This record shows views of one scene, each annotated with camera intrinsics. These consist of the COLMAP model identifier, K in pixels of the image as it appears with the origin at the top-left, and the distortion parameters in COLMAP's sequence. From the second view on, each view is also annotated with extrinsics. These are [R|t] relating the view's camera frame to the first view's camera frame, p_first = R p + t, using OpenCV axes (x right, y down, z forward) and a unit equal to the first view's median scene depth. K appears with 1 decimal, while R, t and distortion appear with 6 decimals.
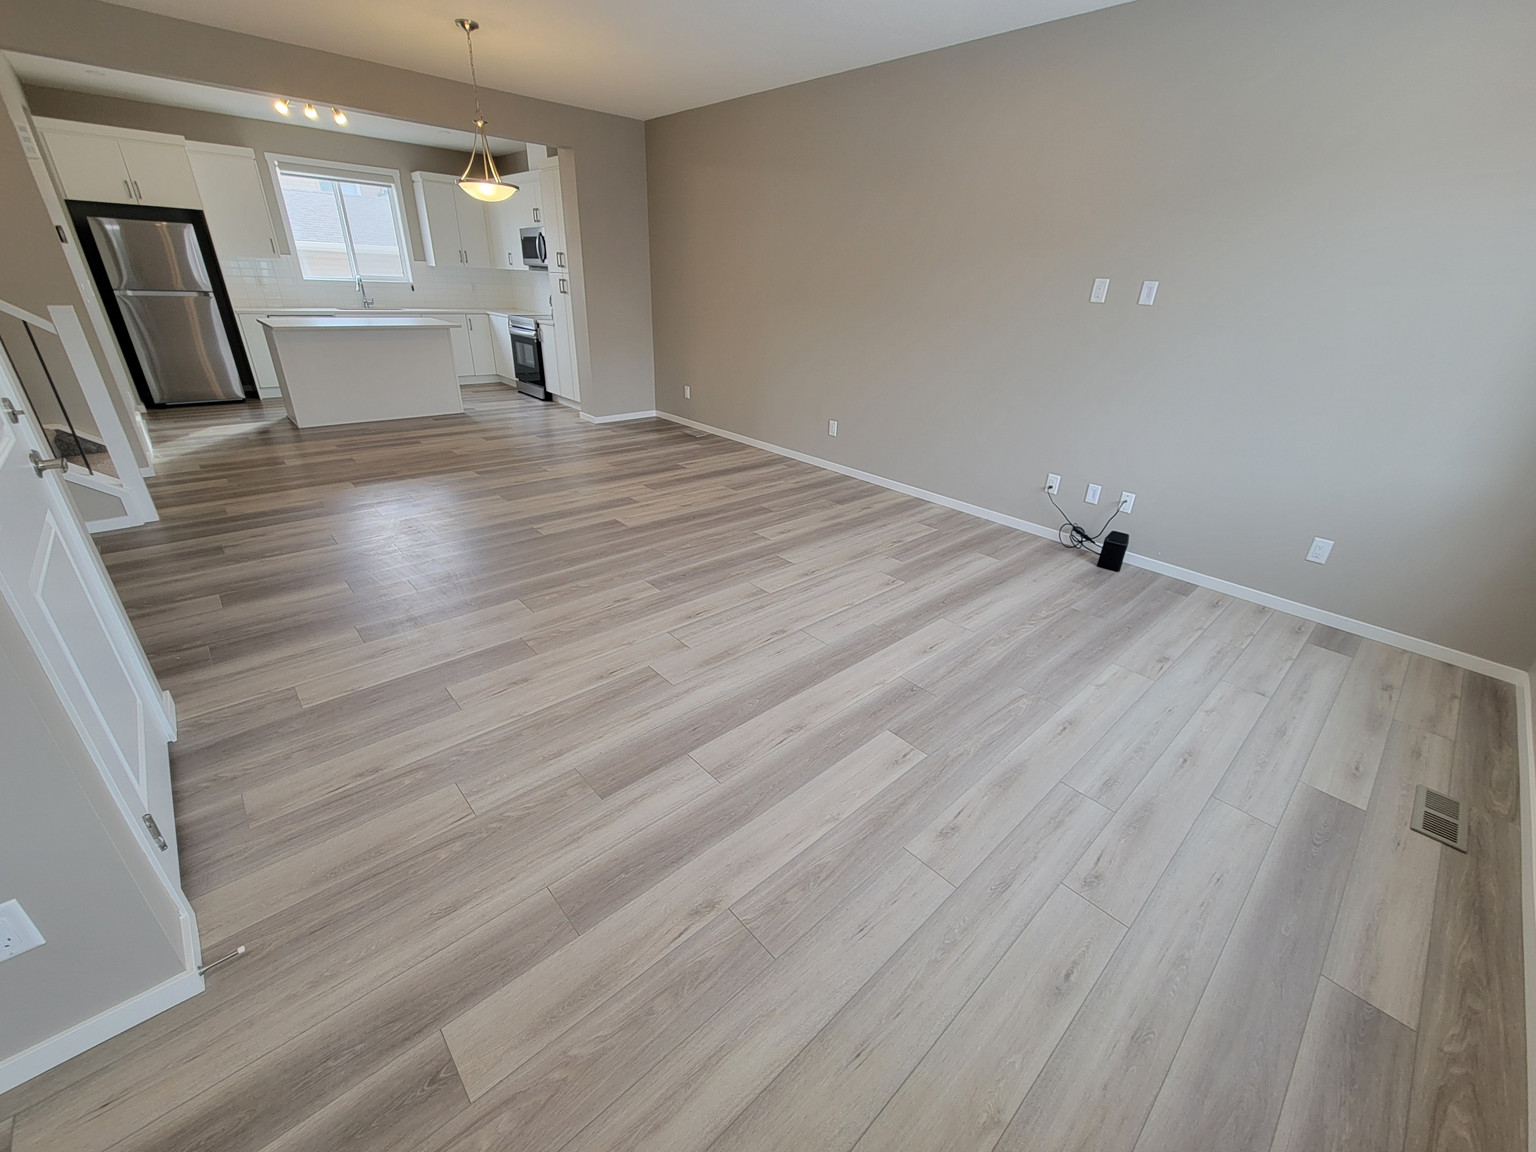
lens RADIAL K [[625.1, 0, 771.0], [0, 625.1, 579.2], [0, 0, 1]] dist [0.001782, -0.000641]
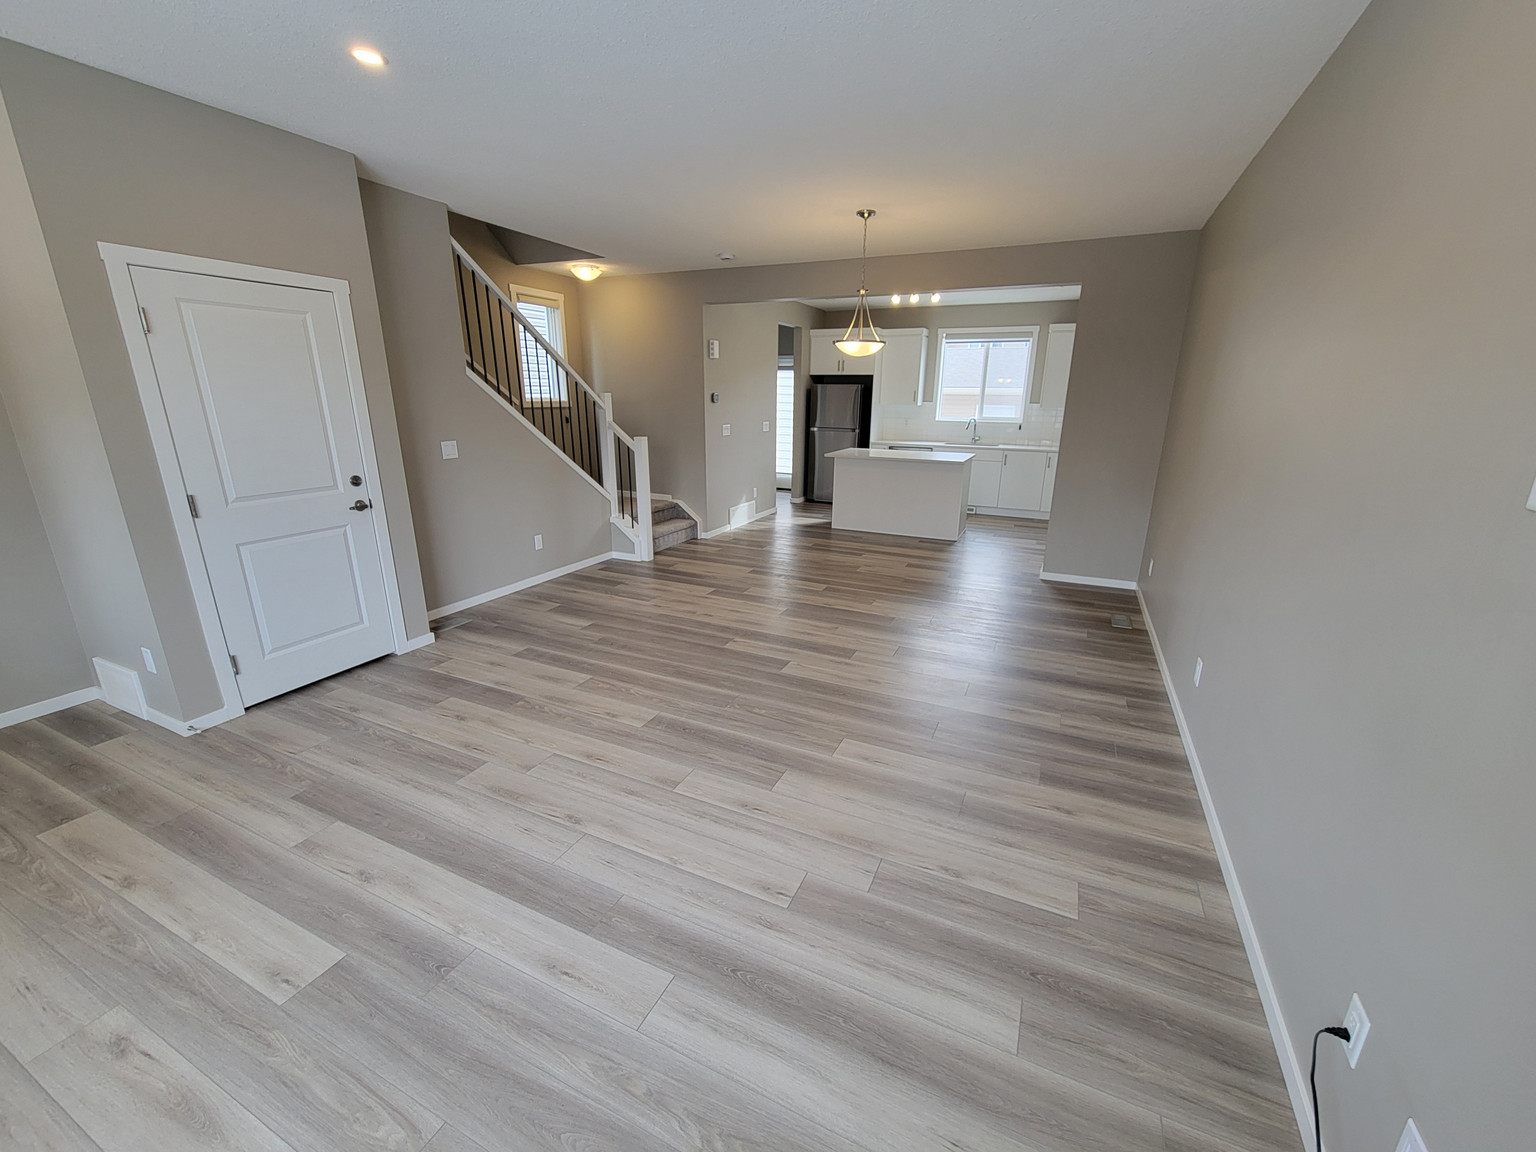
lens RADIAL K [[625.1, 0, 771.0], [0, 625.1, 579.2], [0, 0, 1]] dist [0.001782, -0.000641]
pose [[0.378668, 0.227641, -0.897101, 0.565123], [-0.394910, 0.916358, 0.065835, -0.264109], [0.837052, 0.329345, 0.436893, 0.533304]]
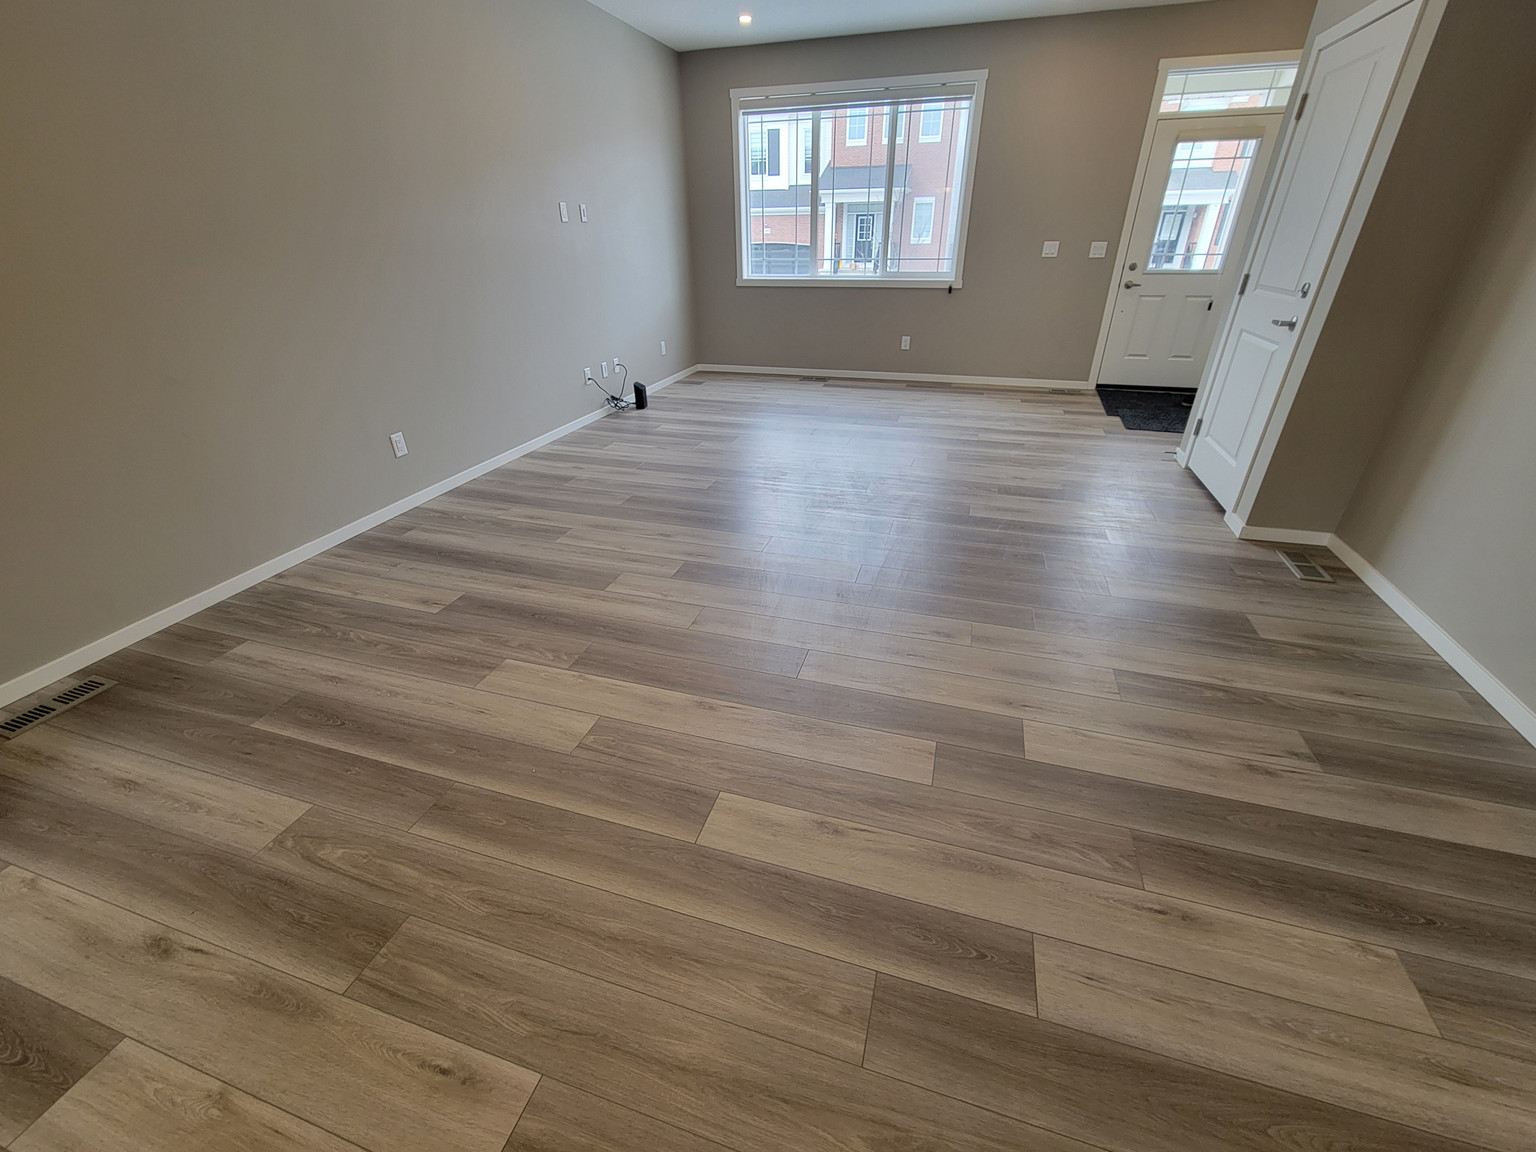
lens RADIAL K [[625.1, 0, 771.0], [0, 625.1, 579.2], [0, 0, 1]] dist [0.001782, -0.000641]
pose [[-0.503110, -0.450761, 0.737357, -0.824796], [0.366132, 0.661679, 0.654315, -0.560407], [-0.782833, 0.599162, -0.167859, 1.155681]]
